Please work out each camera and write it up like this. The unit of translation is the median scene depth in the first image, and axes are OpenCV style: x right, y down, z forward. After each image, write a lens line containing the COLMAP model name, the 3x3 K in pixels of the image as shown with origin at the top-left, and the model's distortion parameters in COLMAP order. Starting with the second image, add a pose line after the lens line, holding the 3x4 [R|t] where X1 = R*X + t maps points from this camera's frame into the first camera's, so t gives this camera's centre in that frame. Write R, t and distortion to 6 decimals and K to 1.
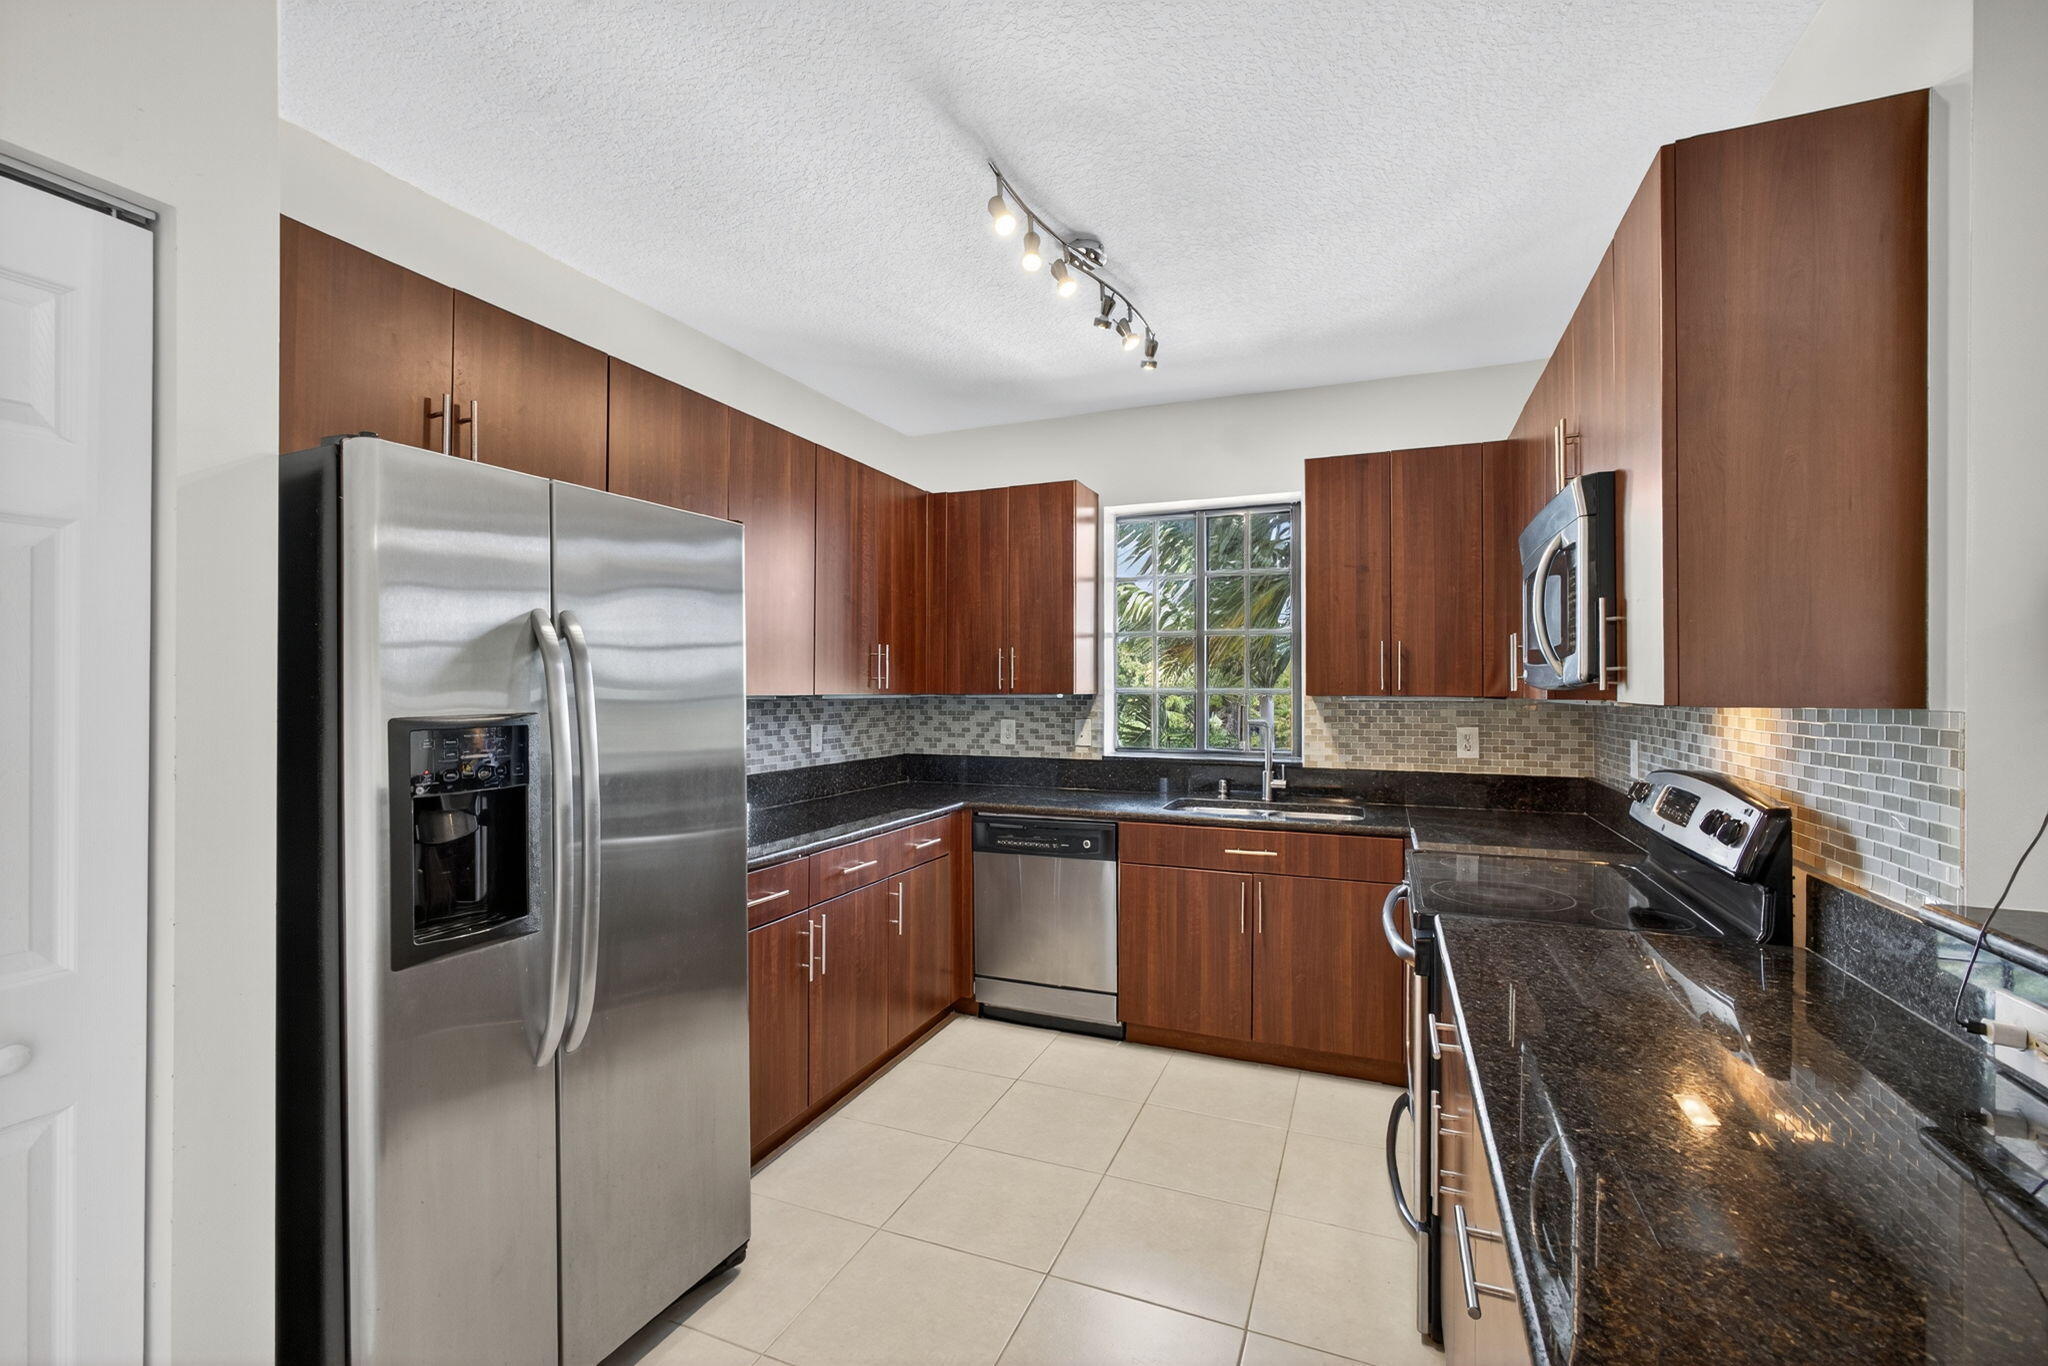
lens RADIAL K [[875.6, 0, 1022.0], [0, 875.6, 682.4], [0, 0, 1]] dist [-0.014158, 0.004061]
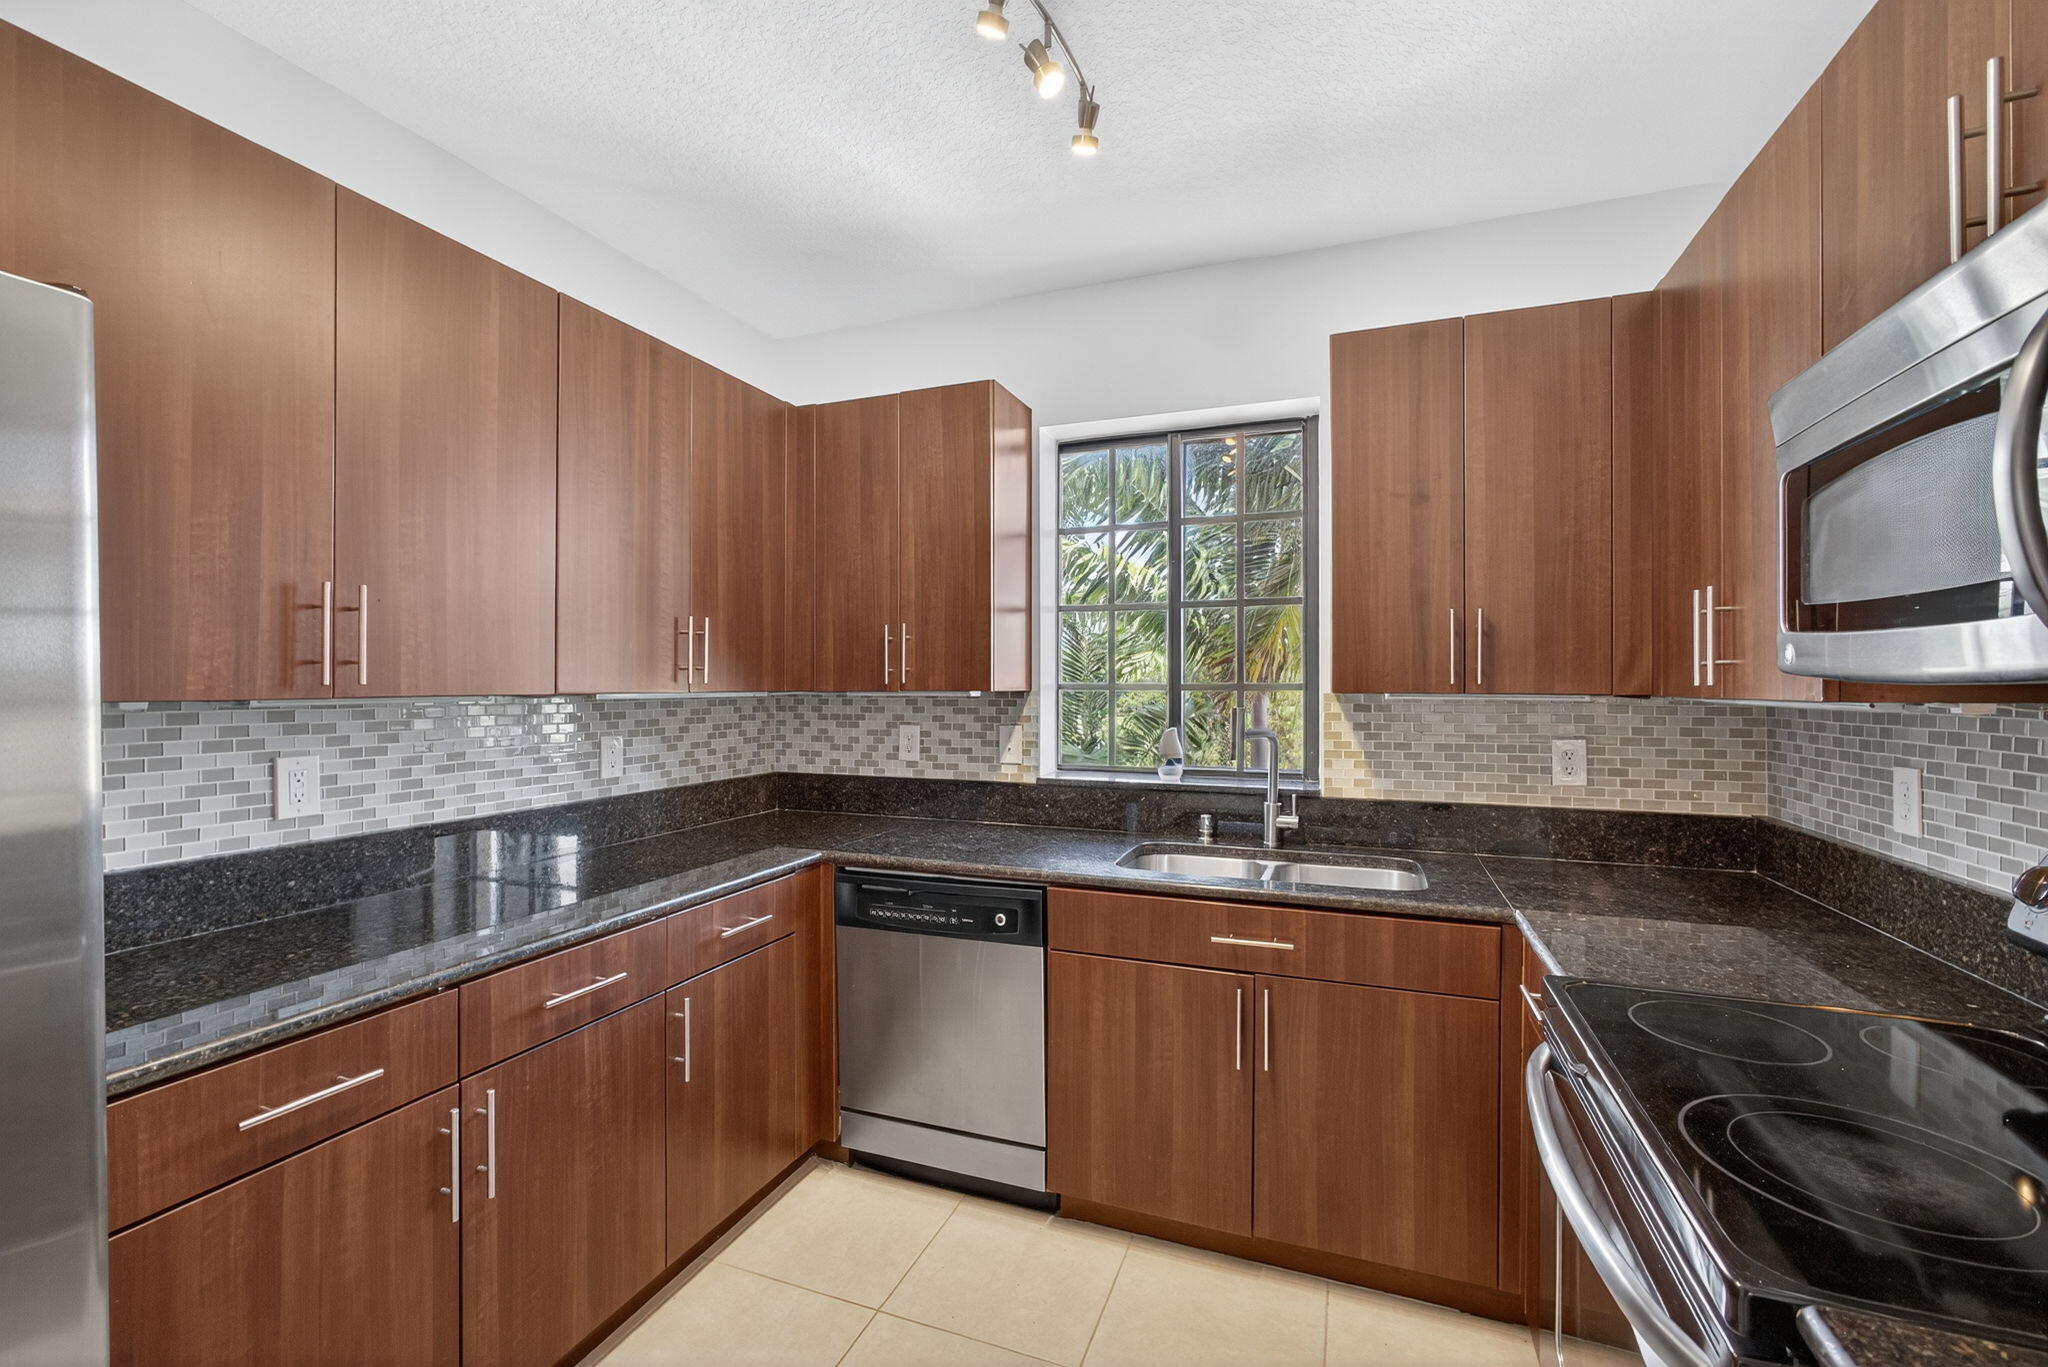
lens RADIAL K [[875.6, 0, 1025.4], [0, 875.6, 679.8], [0, 0, 1]] dist [-0.014158, 0.004061]
pose [[0.999654, -0.001851, 0.026225, 0.079416], [0.001735, 0.999989, 0.004471, 0.001880], [-0.026233, -0.004424, 0.999646, 0.360028]]
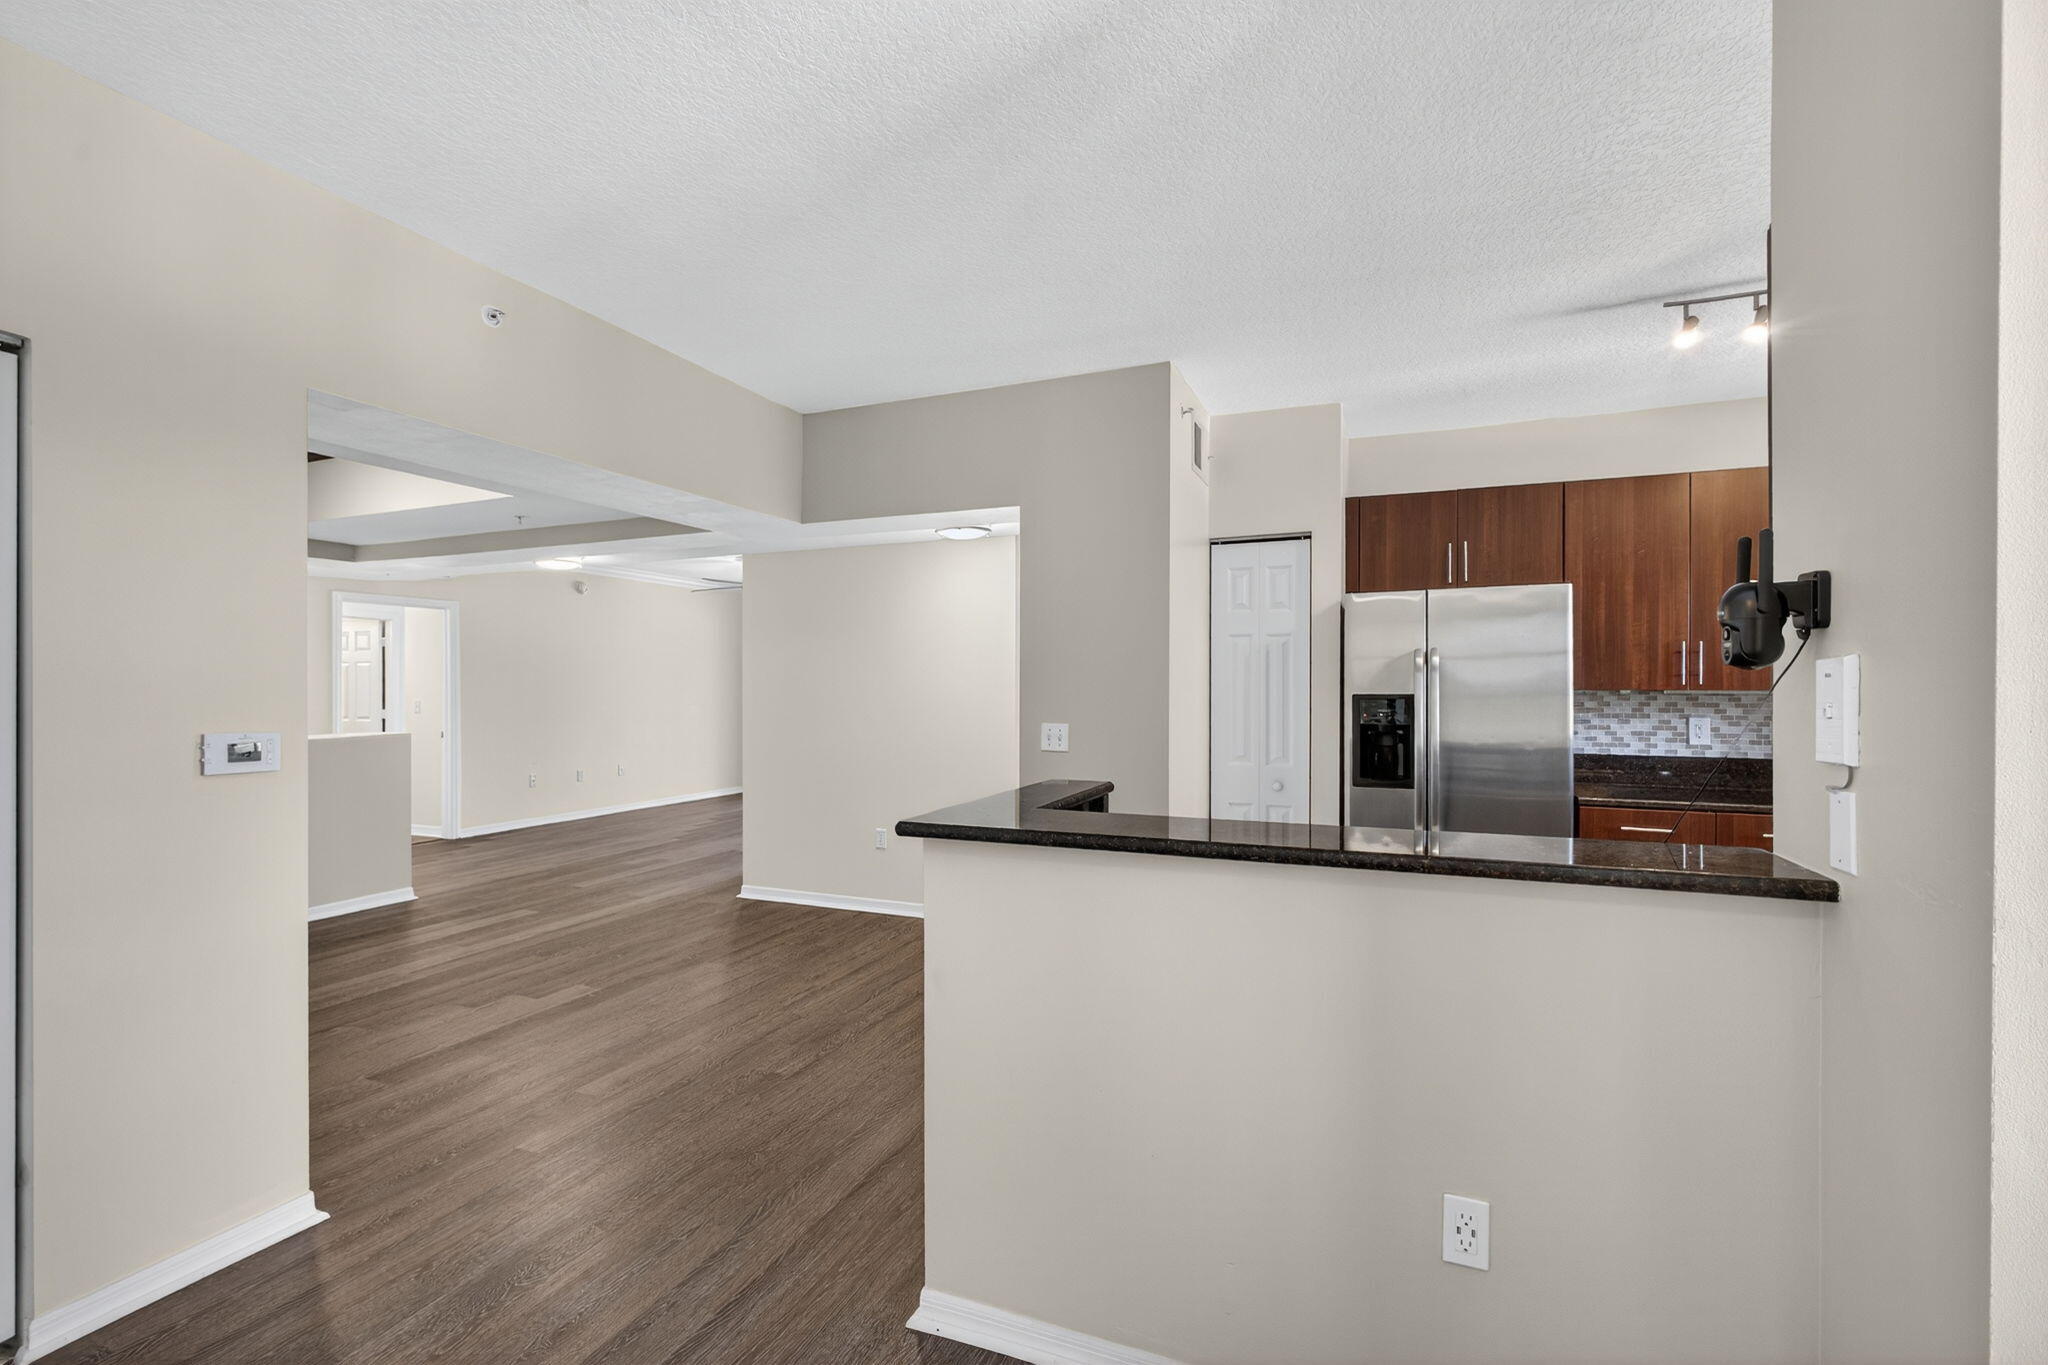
lens RADIAL K [[875.6, 0, 1021.9], [0, 875.6, 691.5], [0, 0, 1]] dist [-0.014158, 0.004061]
pose [[-0.002716, 0.002448, -0.999993, 0.846880], [0.004597, 0.999986, 0.002435, 0.008672], [0.999986, -0.004591, -0.002727, -0.019396]]
